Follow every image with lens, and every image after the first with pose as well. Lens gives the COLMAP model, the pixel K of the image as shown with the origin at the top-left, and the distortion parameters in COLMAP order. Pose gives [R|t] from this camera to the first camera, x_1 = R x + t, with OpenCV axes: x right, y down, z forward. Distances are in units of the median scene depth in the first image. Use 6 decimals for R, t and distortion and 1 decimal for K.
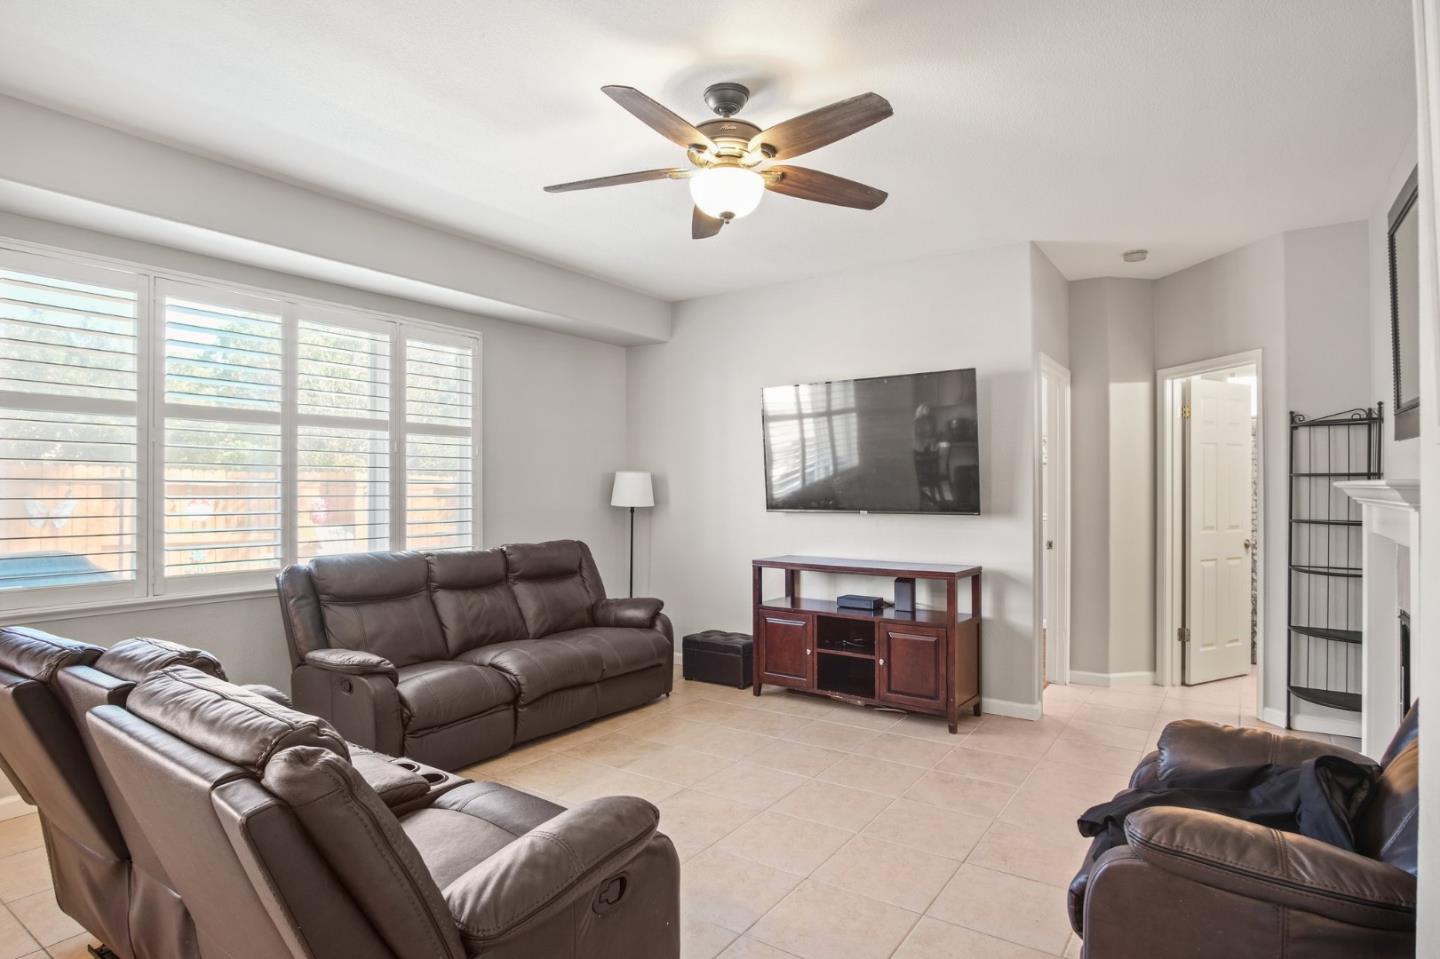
lens RADIAL K [[772.9, 0, 721.5], [0, 772.9, 482.6], [0, 0, 1]] dist [-0.024236, 0.001825]
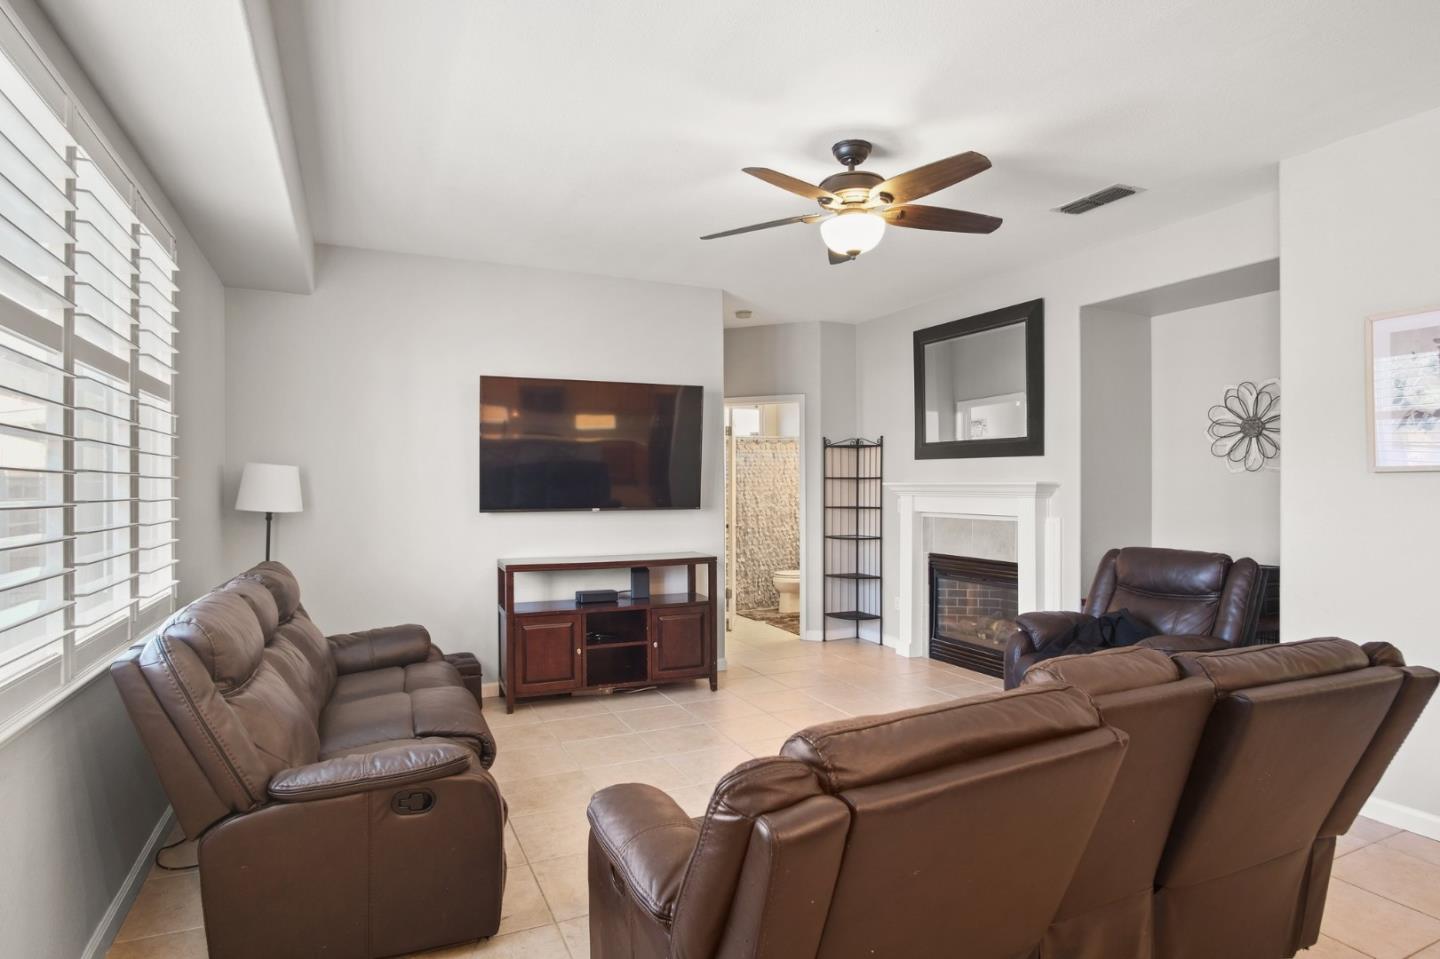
lens RADIAL K [[772.9, 0, 721.7], [0, 772.9, 485.4], [0, 0, 1]] dist [-0.024236, 0.001825]
pose [[0.511919, 0.001476, 0.859032, -0.668216], [-0.006032, 0.999980, 0.001876, 0.003190], [-0.859013, -0.006142, 0.511918, 0.347681]]
